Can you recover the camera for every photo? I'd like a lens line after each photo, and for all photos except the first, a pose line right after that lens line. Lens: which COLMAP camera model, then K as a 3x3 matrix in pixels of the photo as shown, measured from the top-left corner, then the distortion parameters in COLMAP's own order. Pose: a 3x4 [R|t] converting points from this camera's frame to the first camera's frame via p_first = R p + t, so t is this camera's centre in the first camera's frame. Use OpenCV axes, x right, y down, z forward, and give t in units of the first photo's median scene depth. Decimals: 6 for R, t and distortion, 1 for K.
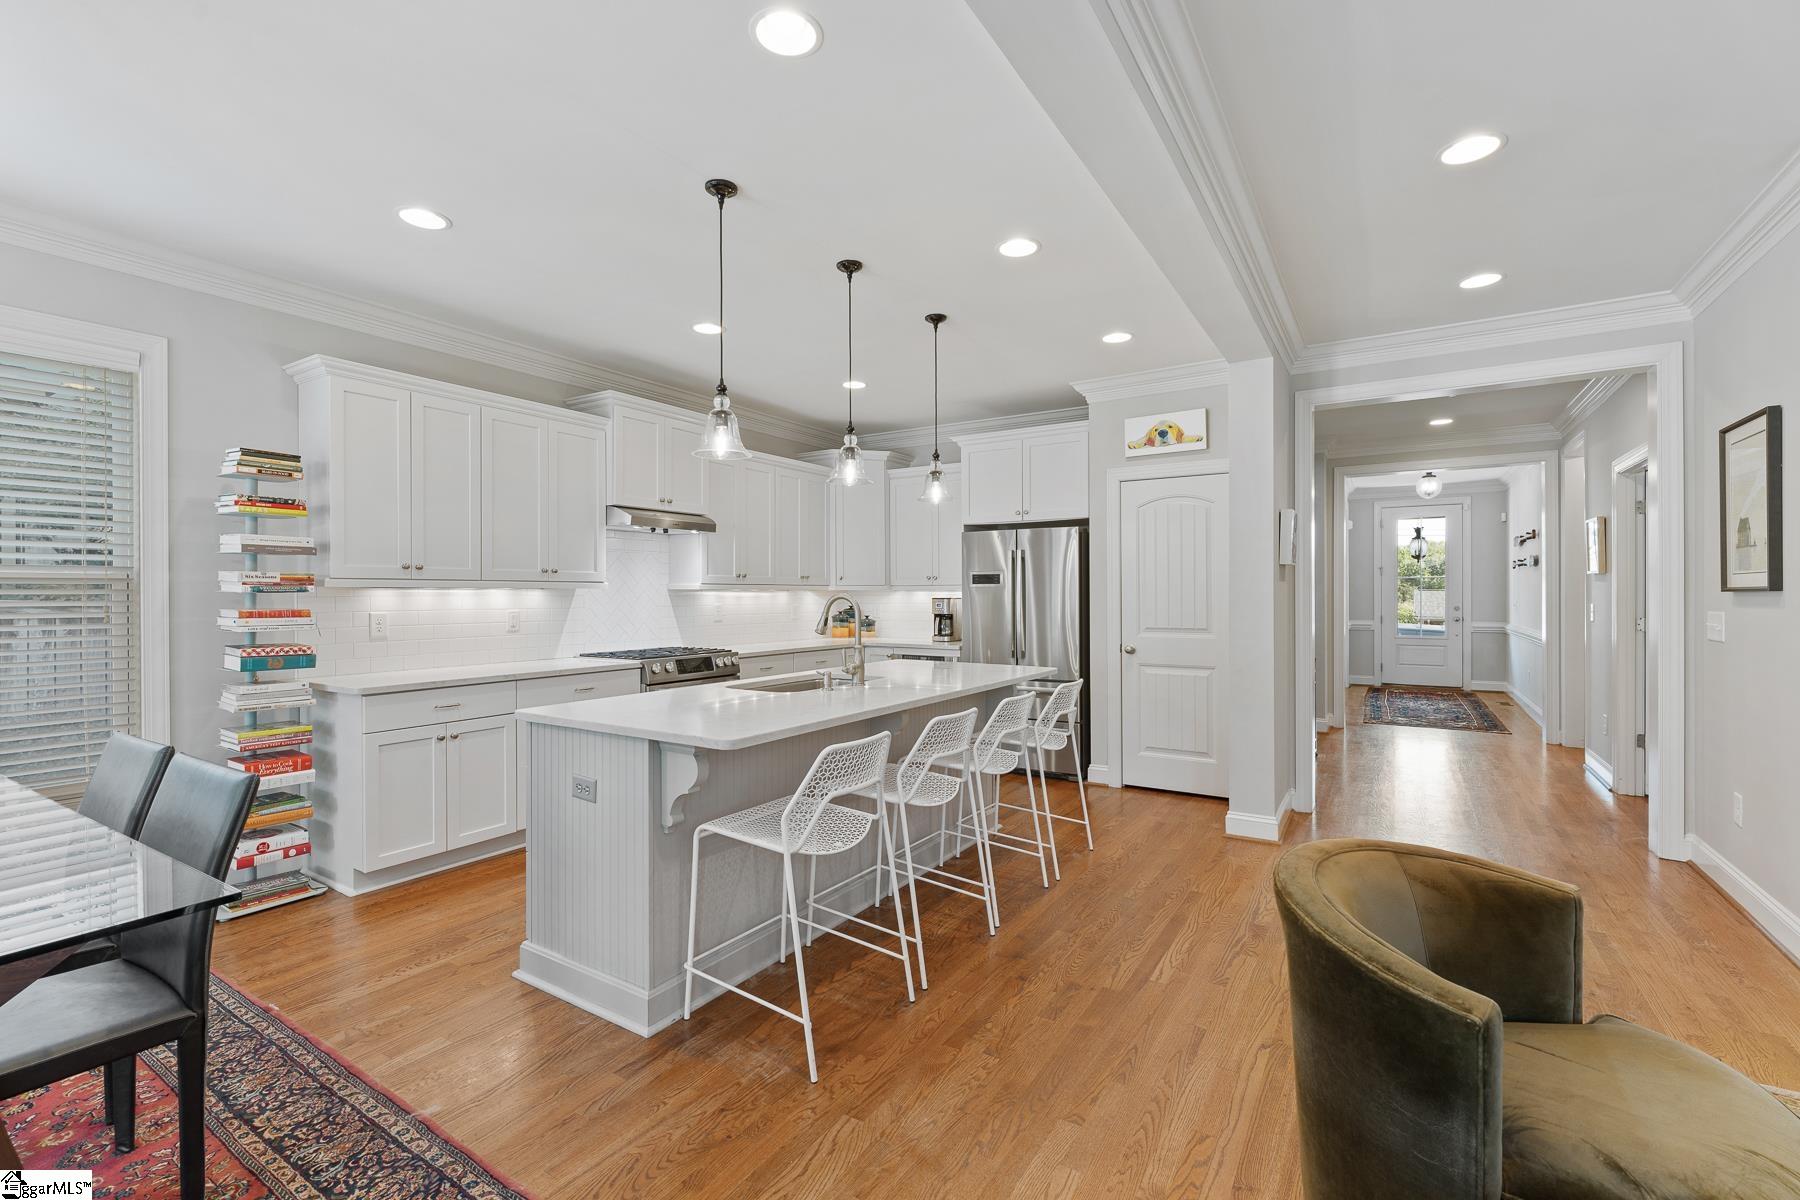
lens RADIAL K [[780.3, 0, 896.3], [0, 780.3, 593.7], [0, 0, 1]] dist [-0.004195, 0.000878]
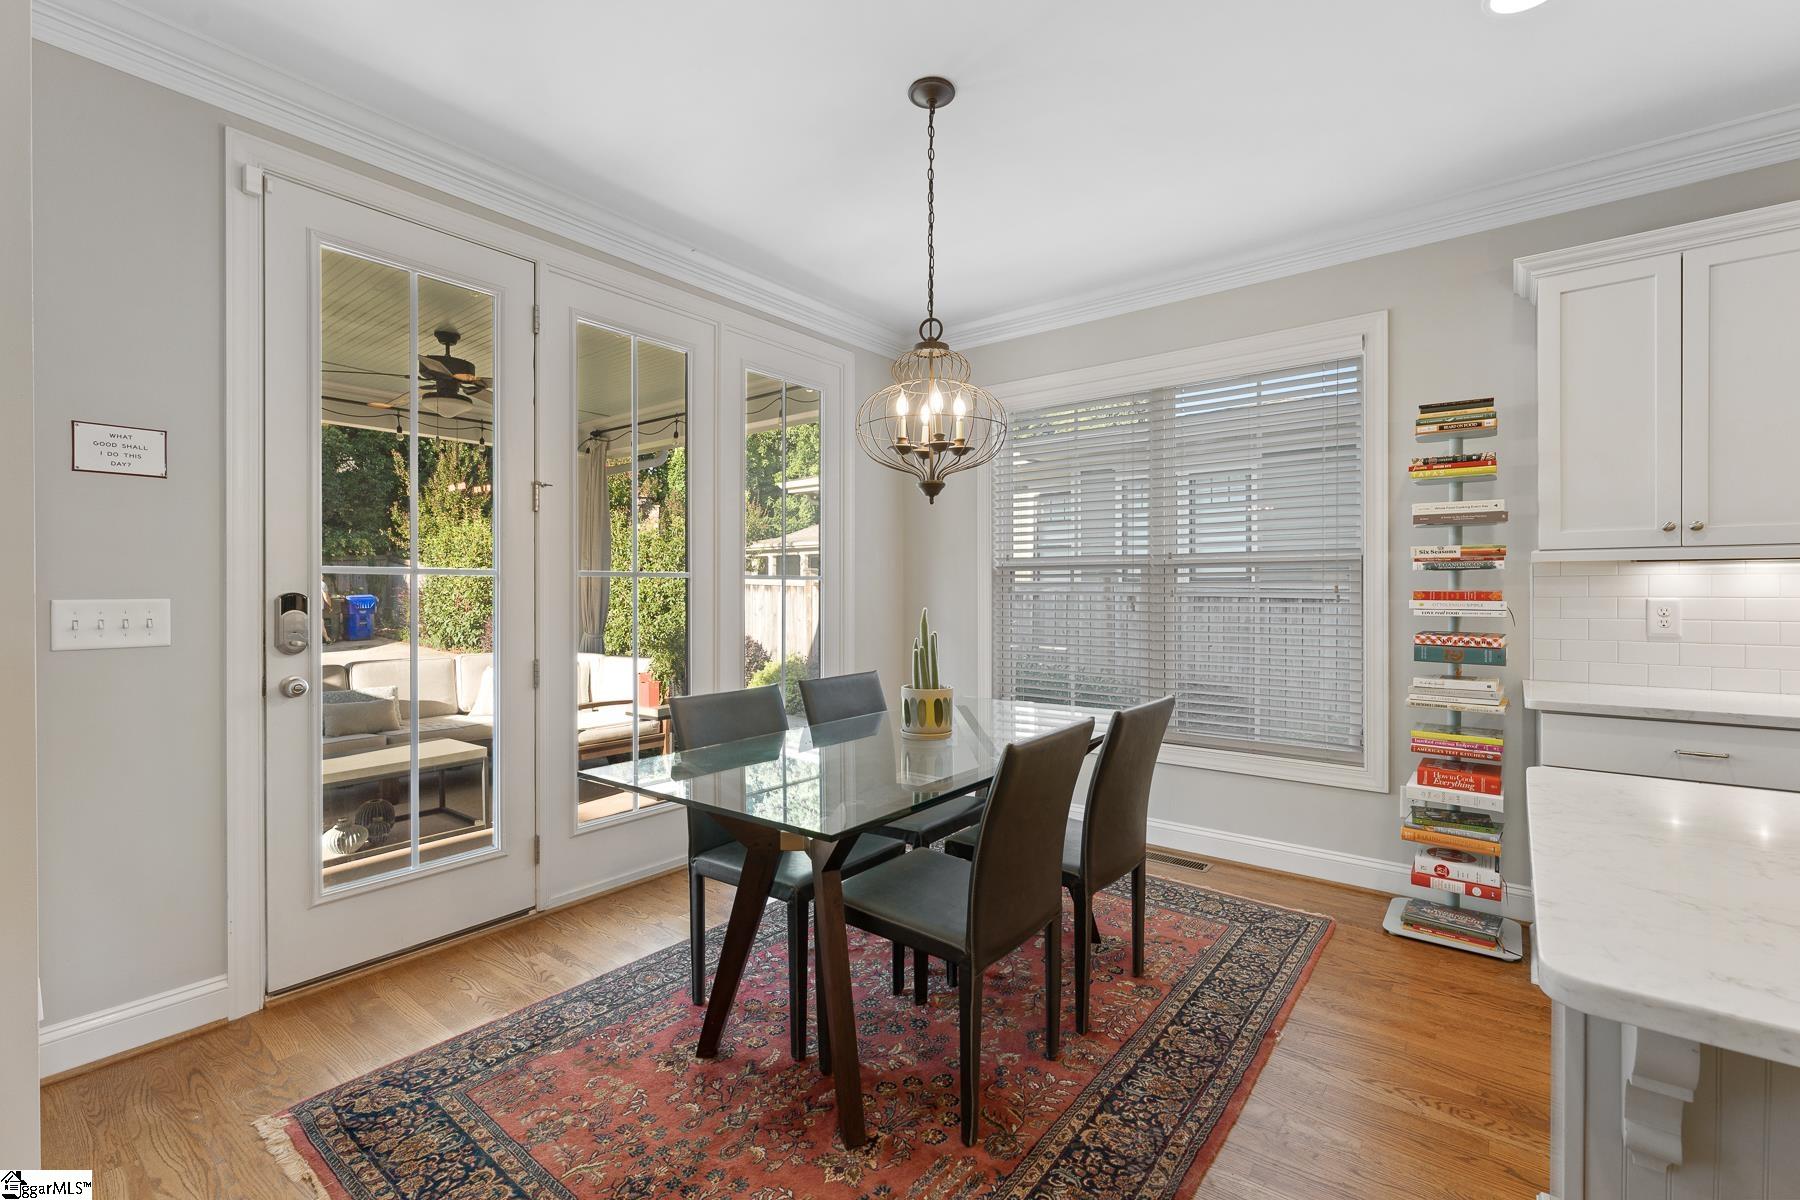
lens RADIAL K [[780.3, 0, 896.3], [0, 780.3, 593.7], [0, 0, 1]] dist [-0.004195, 0.000878]
pose [[-0.099203, 0.005855, -0.995050, 0.059117], [0.001442, 0.999982, 0.005741, 0.012094], [0.995066, -0.000866, -0.099210, 0.328434]]
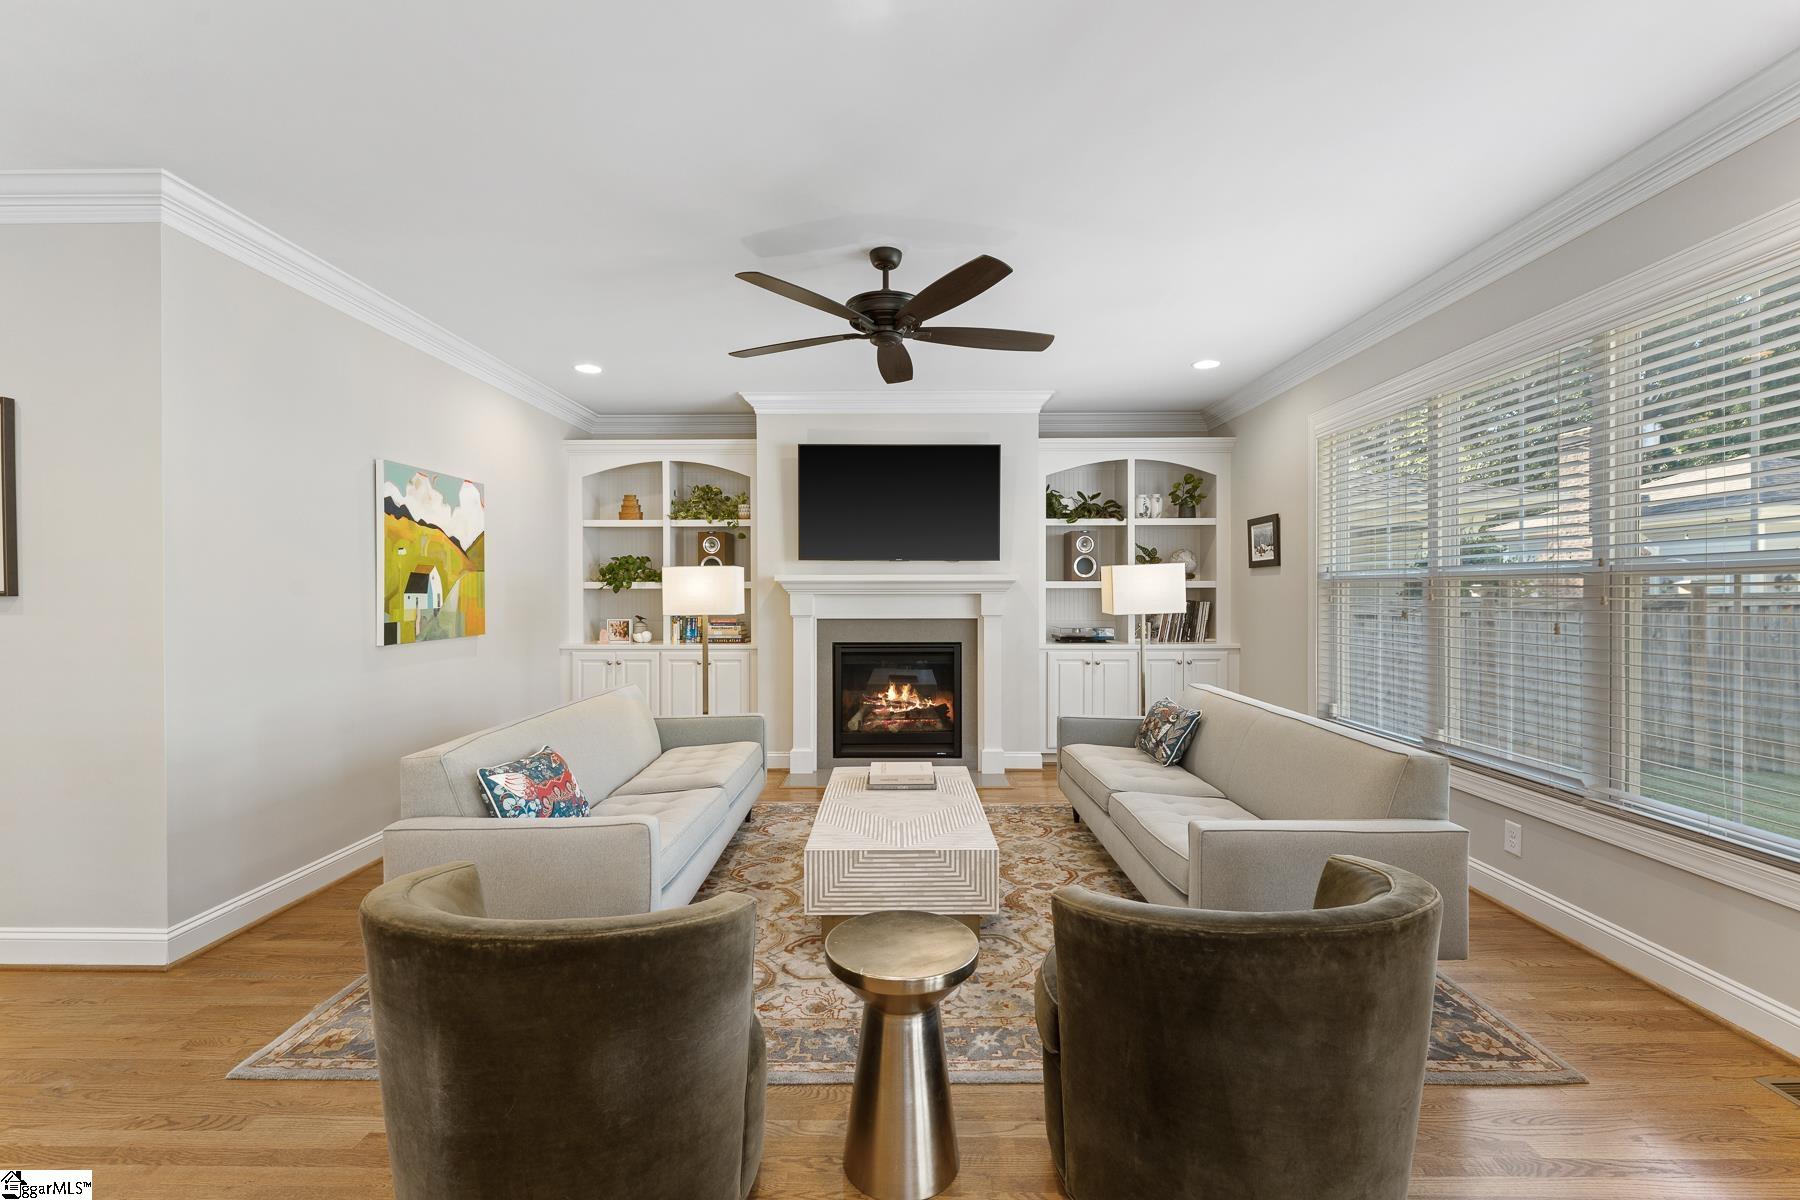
lens RADIAL K [[776.6, 0, 898.4], [0, 776.6, 599.4], [0, 0, 1]] dist [-0.001286, 0.000925]
pose [[-0.528741, -0.004860, 0.848769, -0.138780], [0.002995, 0.999967, 0.007591, -0.002245], [-0.848778, 0.006555, -0.528709, 0.358779]]
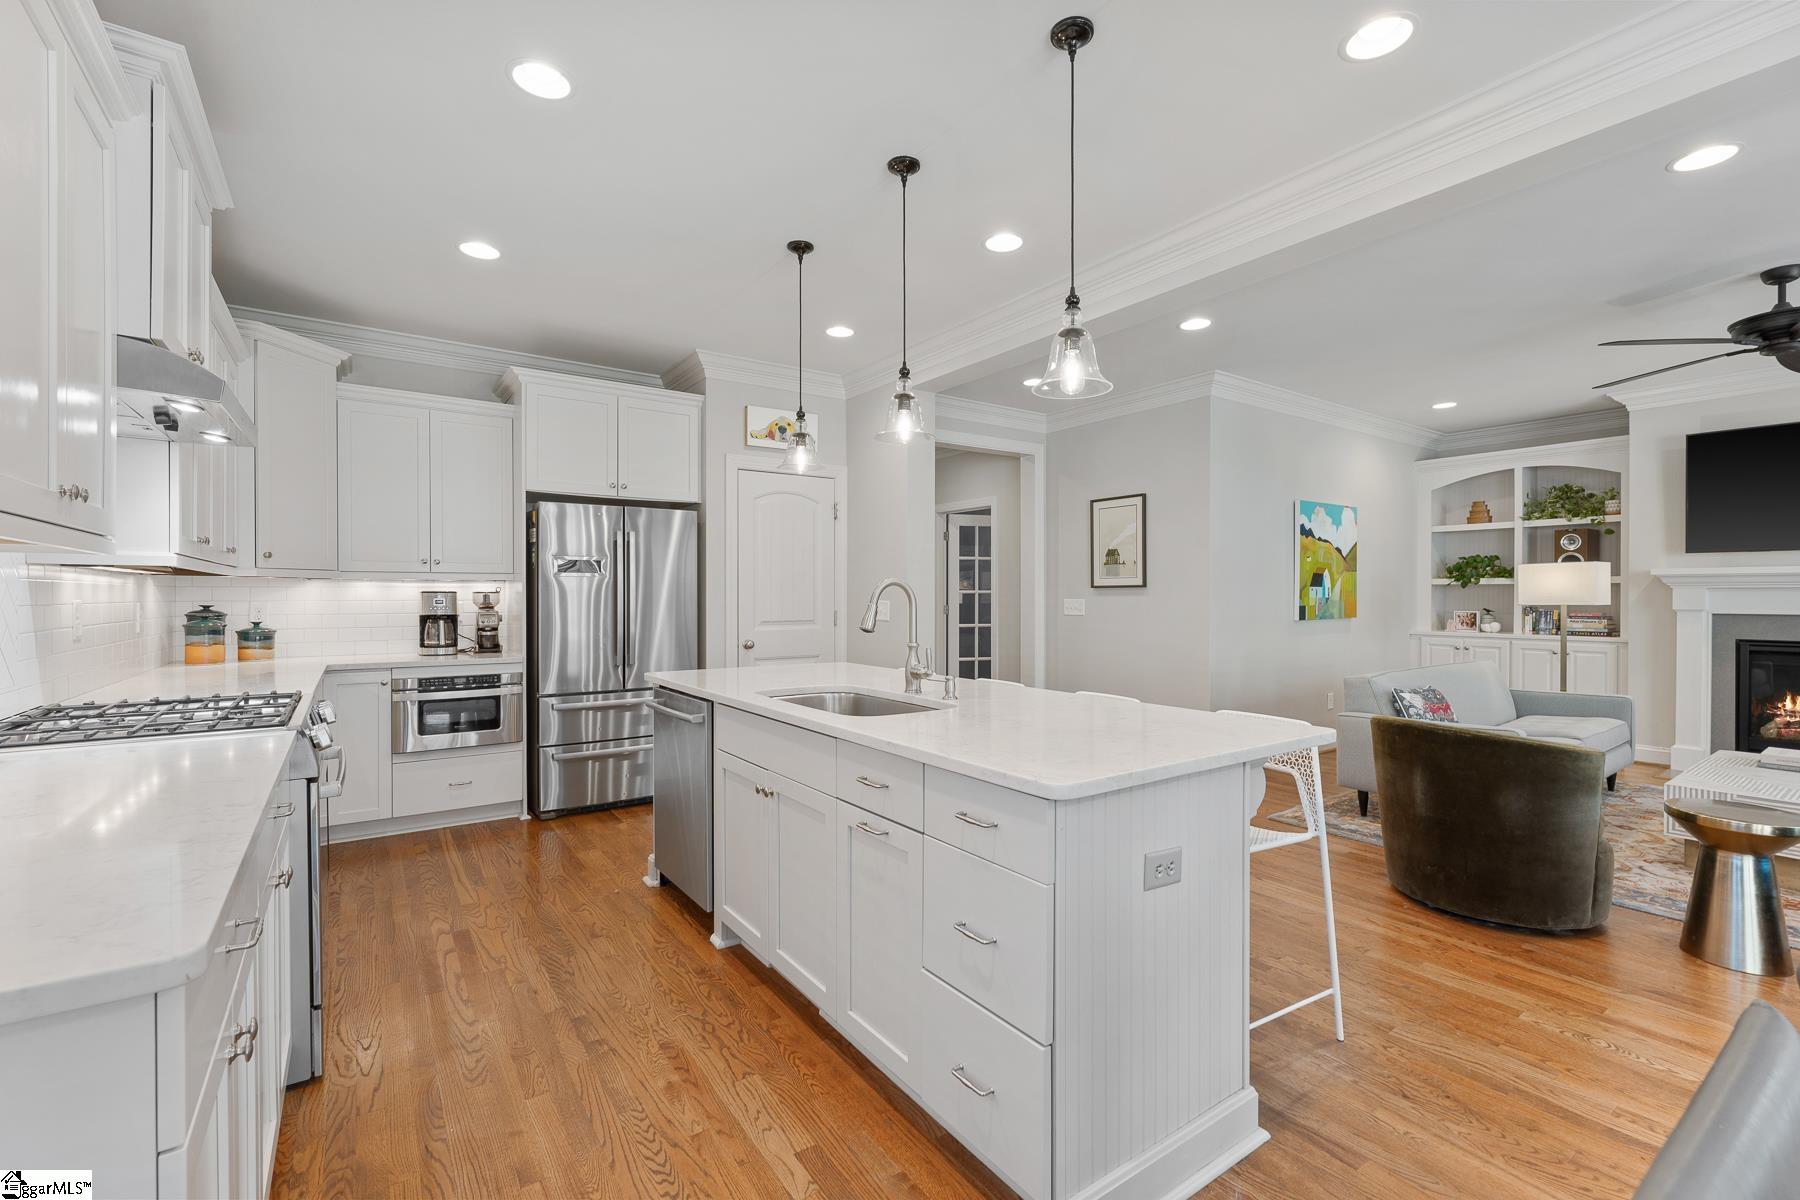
lens RADIAL K [[776.6, 0, 898.4], [0, 776.6, 599.4], [0, 0, 1]] dist [-0.001286, 0.000925]
pose [[0.380360, -0.003302, 0.924833, -0.570993], [-0.001356, 0.999991, 0.004128, 0.012224], [-0.924838, -0.002824, 0.380352, 0.506971]]
